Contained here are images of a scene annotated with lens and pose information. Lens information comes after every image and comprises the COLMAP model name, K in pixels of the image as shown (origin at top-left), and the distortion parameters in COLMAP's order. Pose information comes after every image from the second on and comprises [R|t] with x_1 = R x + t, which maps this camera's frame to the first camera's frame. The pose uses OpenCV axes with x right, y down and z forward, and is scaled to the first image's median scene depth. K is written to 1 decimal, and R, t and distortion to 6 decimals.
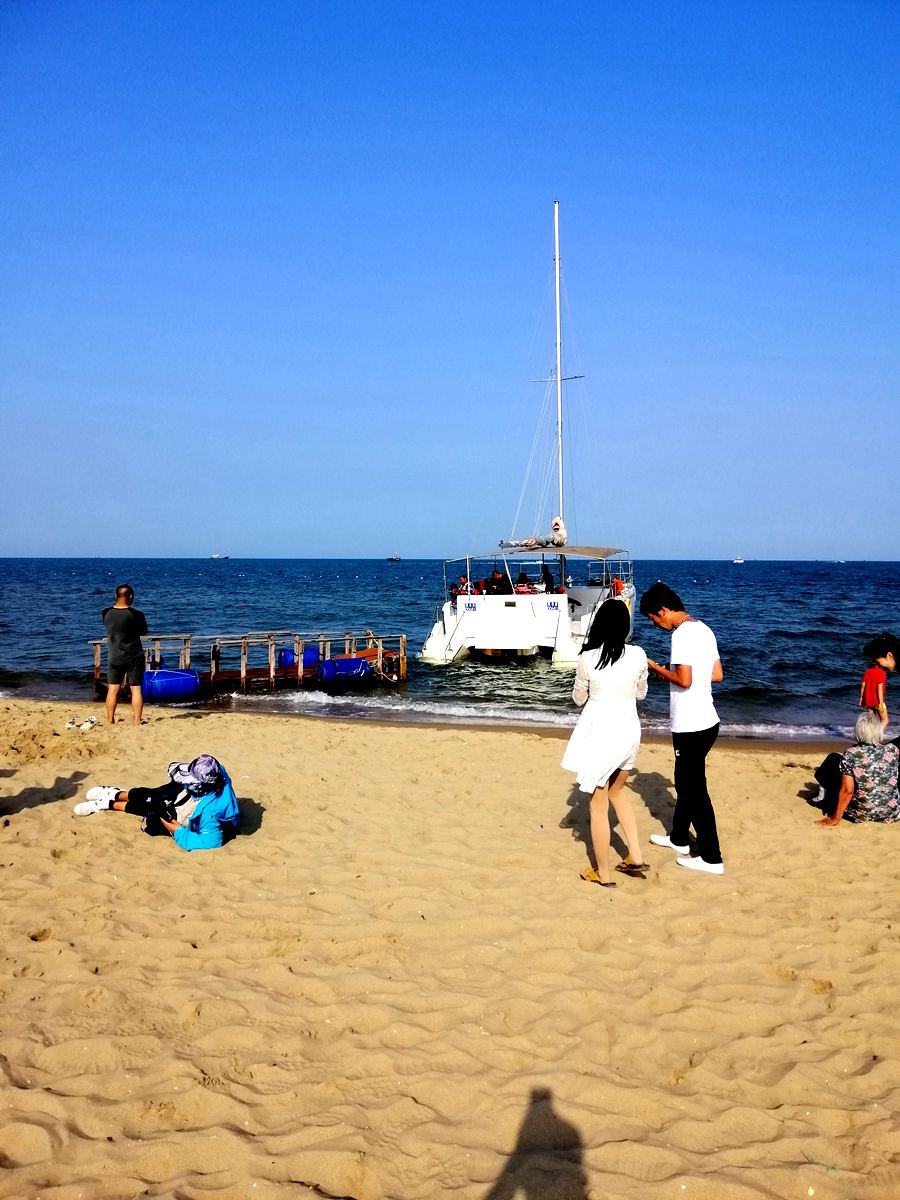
lens RADIAL K [[902.7, 0, 451.6], [0, 902.7, 598.3], [0, 0, 1]] dist [0.005501, -0.005445]
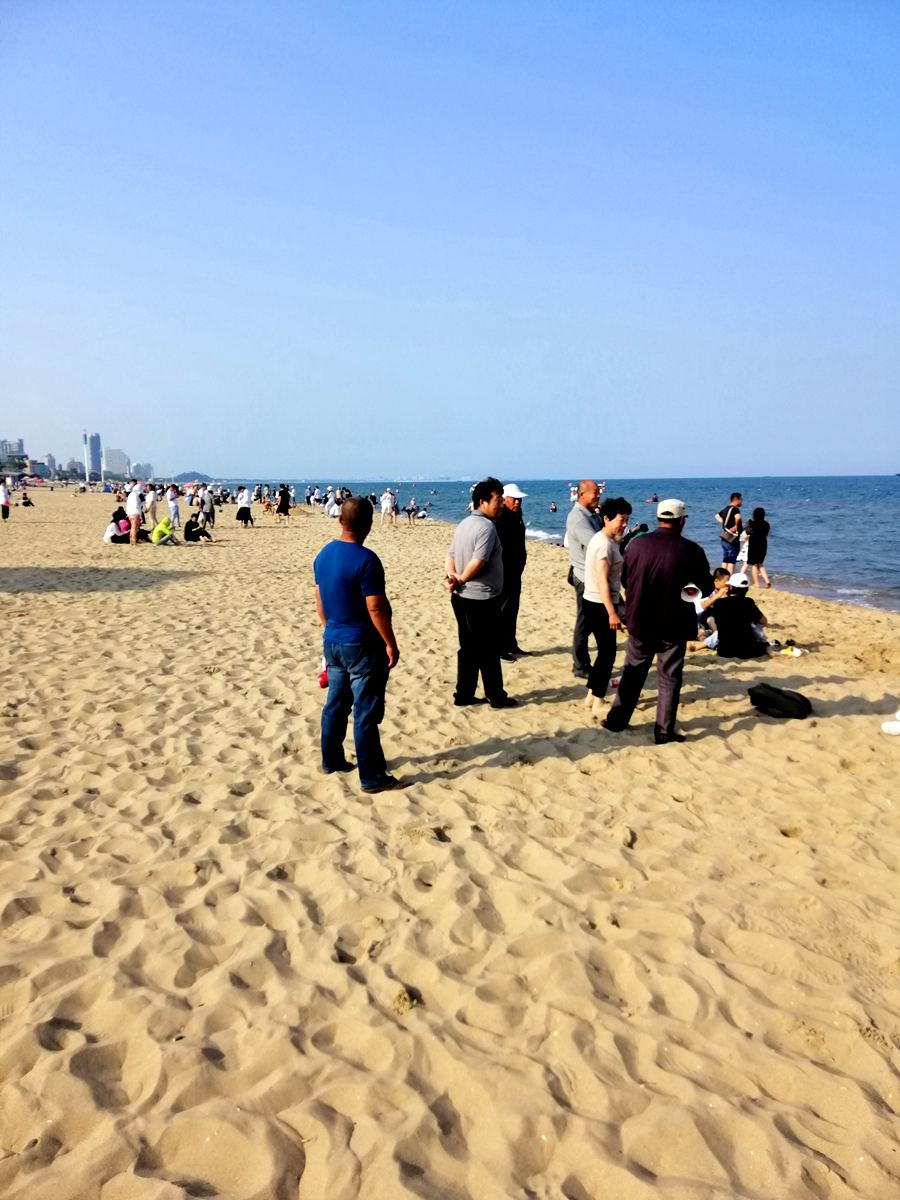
lens RADIAL K [[902.7, 0, 451.0], [0, 902.7, 599.7], [0, 0, 1]] dist [0.005501, -0.005445]
pose [[0.597506, 0.113952, -0.793727, 0.108760], [-0.038178, 0.992771, 0.113788, 0.011357], [0.800955, -0.037686, 0.597537, 0.100861]]
